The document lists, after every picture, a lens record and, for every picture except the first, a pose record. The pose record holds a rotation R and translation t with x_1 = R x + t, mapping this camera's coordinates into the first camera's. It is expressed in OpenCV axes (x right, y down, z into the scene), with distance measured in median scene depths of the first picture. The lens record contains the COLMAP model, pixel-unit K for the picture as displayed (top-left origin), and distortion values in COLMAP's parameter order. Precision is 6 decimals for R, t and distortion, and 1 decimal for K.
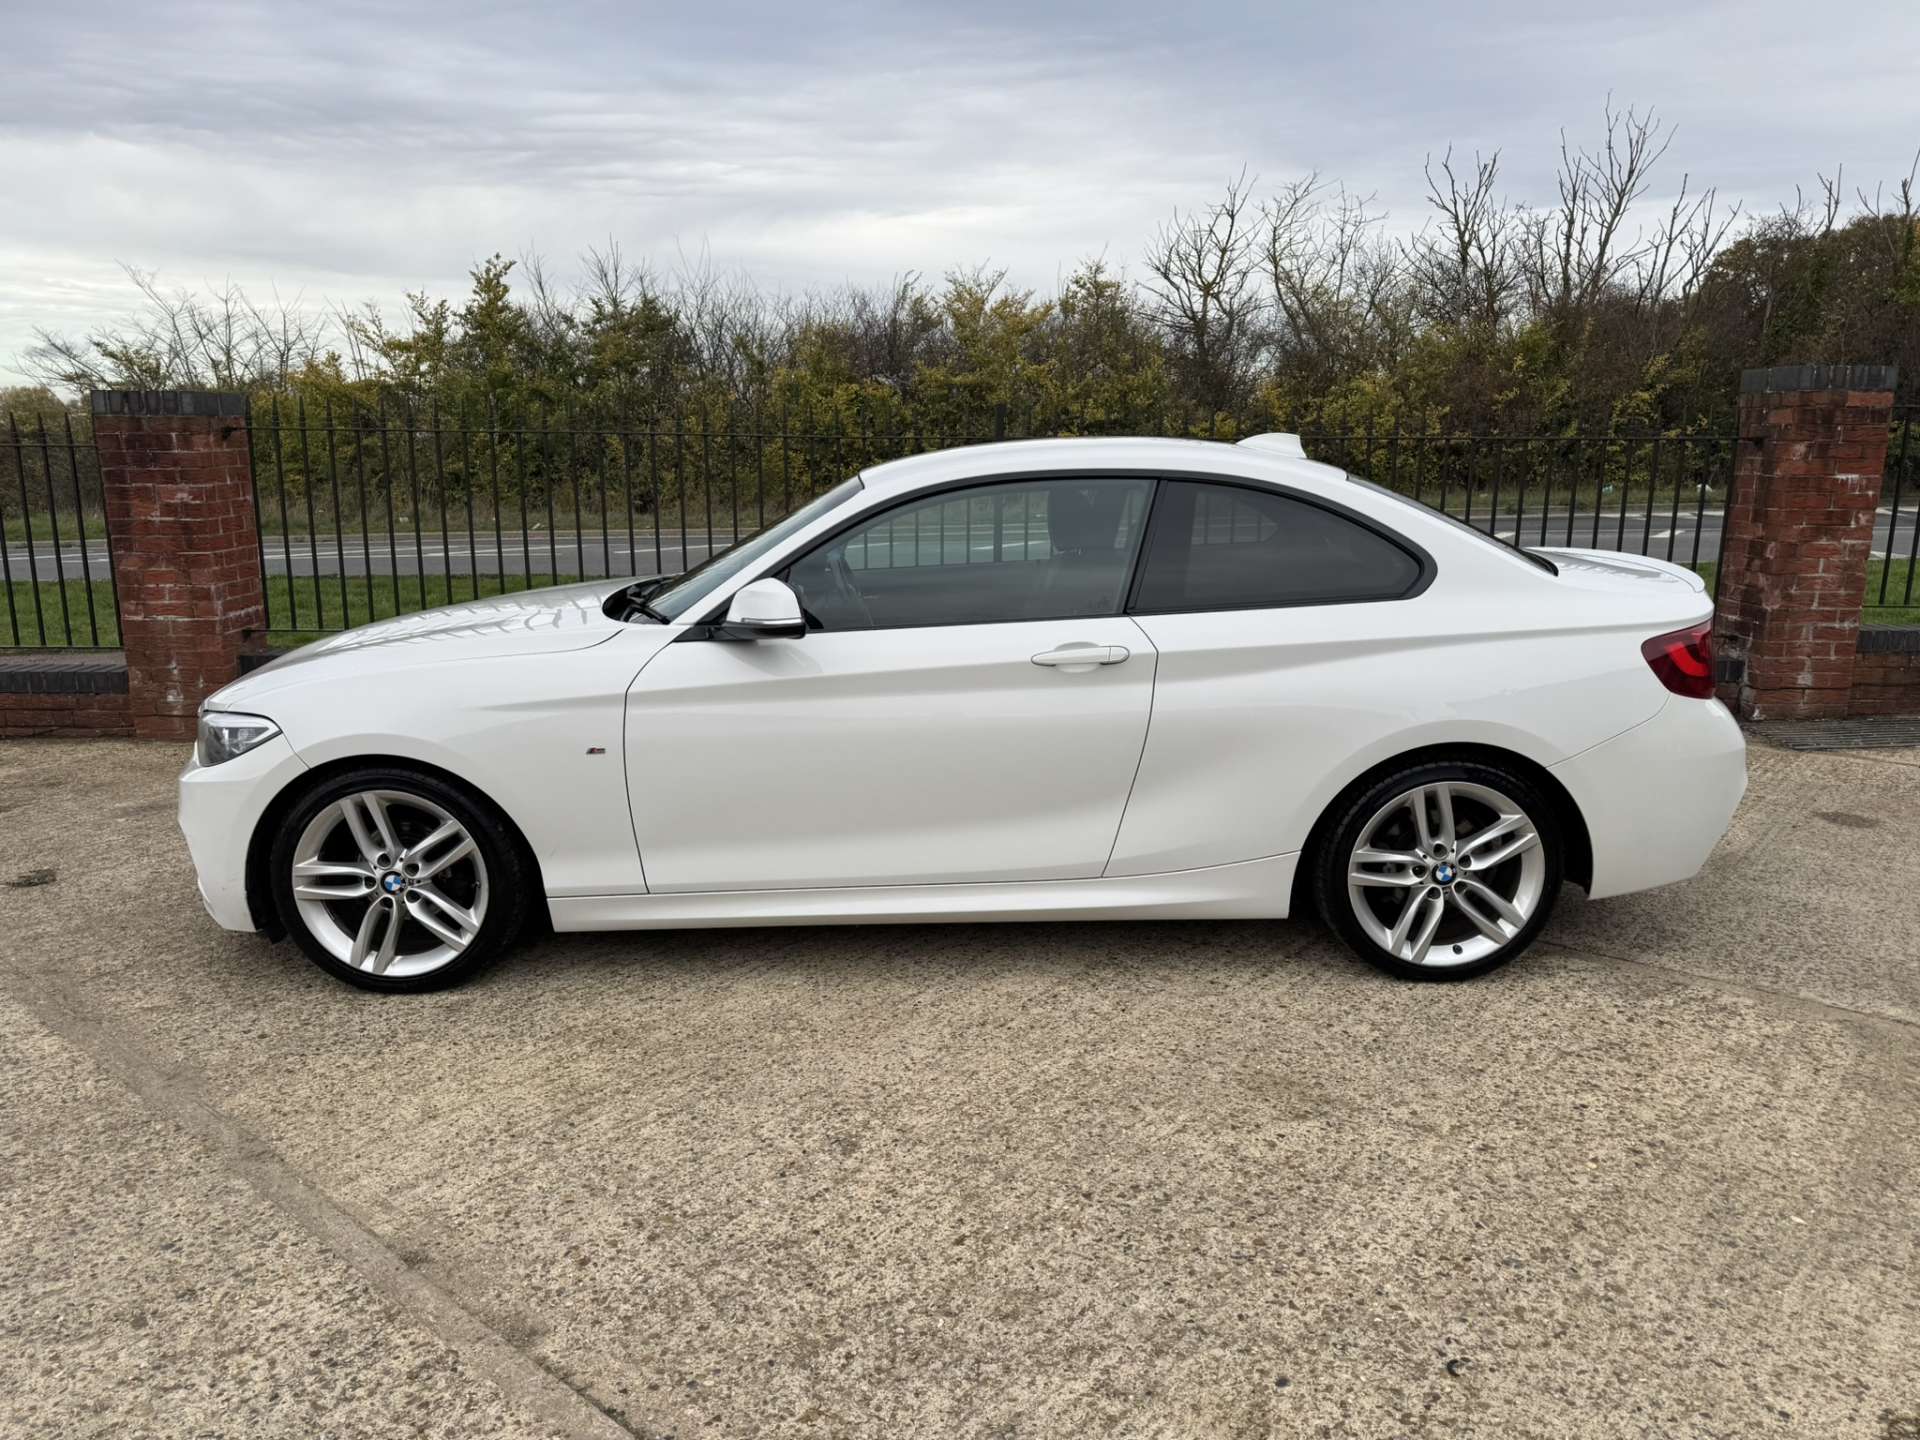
lens RADIAL K [[1343.6, 0, 960.3], [0, 1343.6, 731.0], [0, 0, 1]] dist [0.025289, -0.030624]
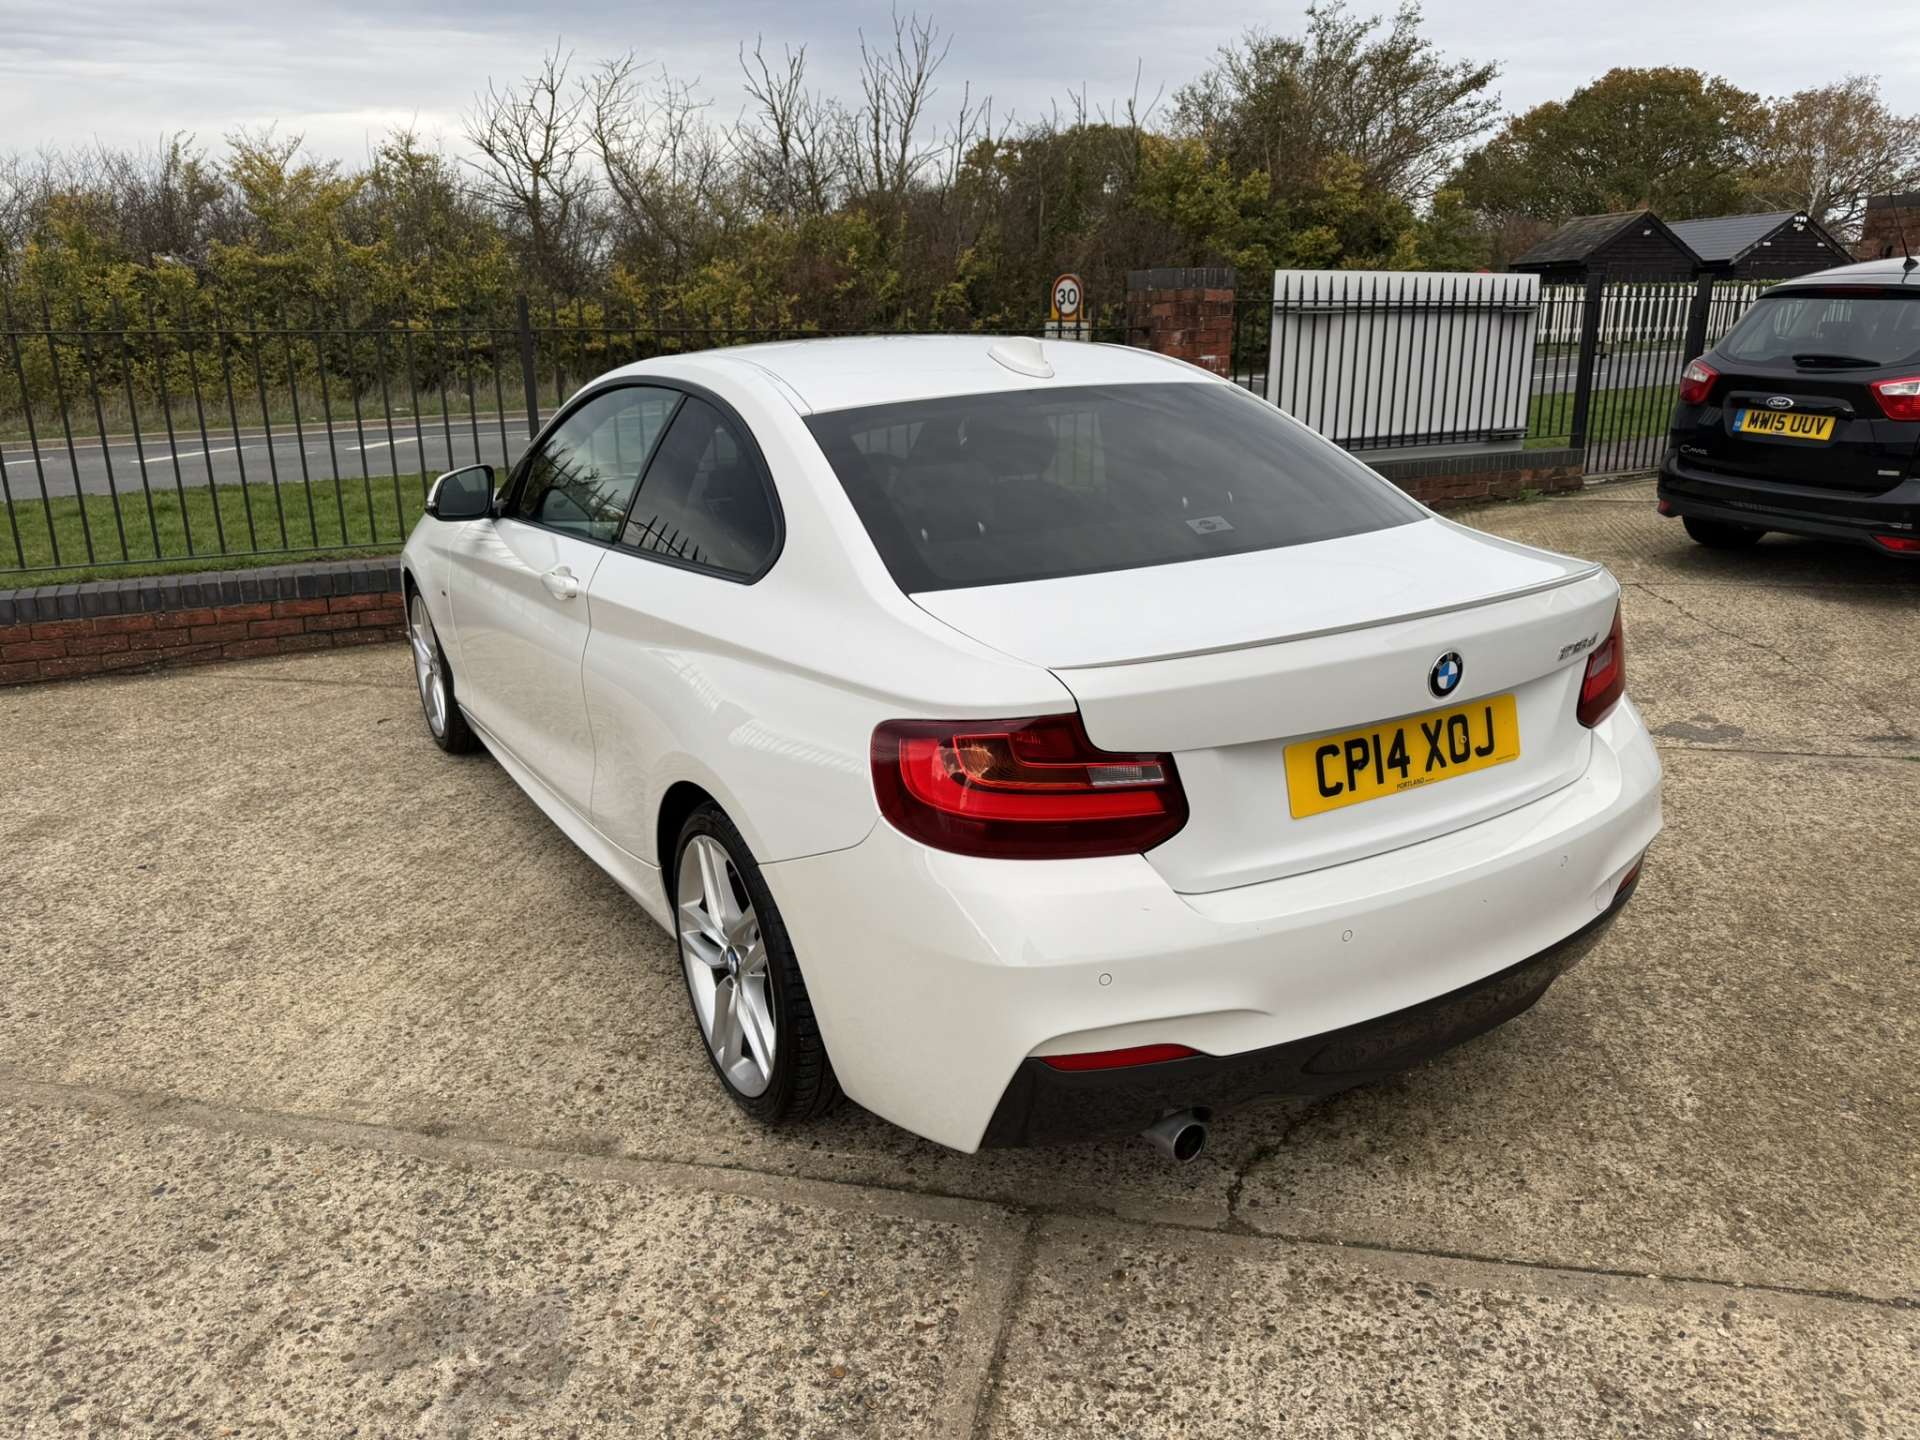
lens RADIAL K [[1343.6, 0, 960.3], [0, 1343.6, 731.0], [0, 0, 1]] dist [0.025289, -0.030624]
pose [[0.882898, -0.144339, 0.446830, -0.042481], [0.108724, 0.988563, 0.104505, 0.001030], [-0.456804, -0.043686, 0.888494, -0.011609]]
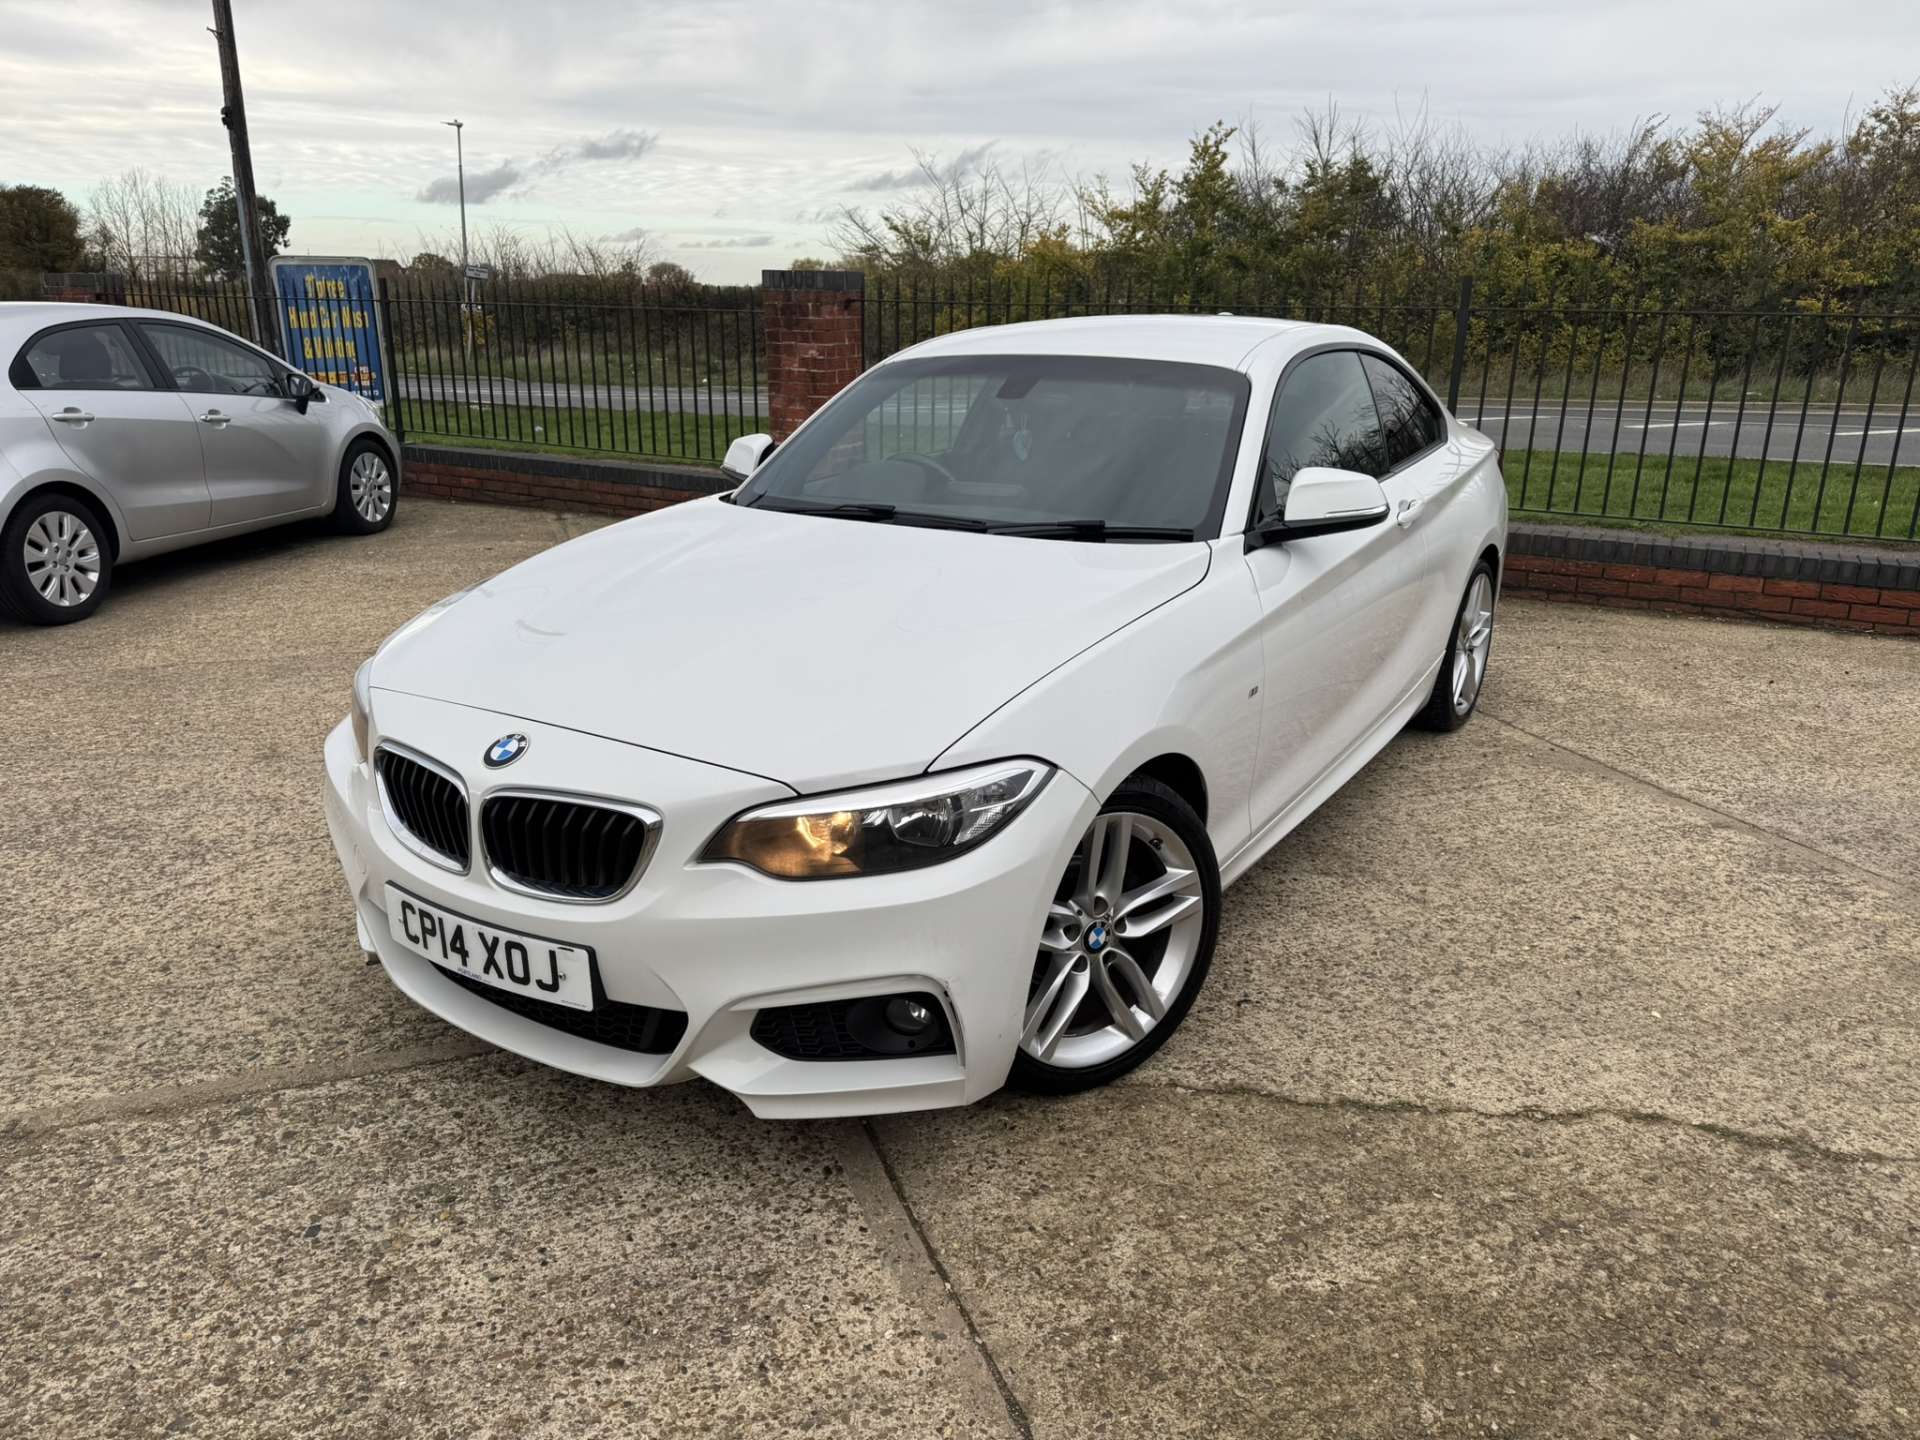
lens RADIAL K [[1348.3, 0, 968.9], [0, 1348.3, 732.3], [0, 0, 1]] dist [0.007539, -0.007689]
pose [[0.870031, 0.155390, -0.467867, 0.056783], [-0.110611, 0.986359, 0.121905, 0.004222], [0.480428, -0.054310, 0.875351, -0.027036]]
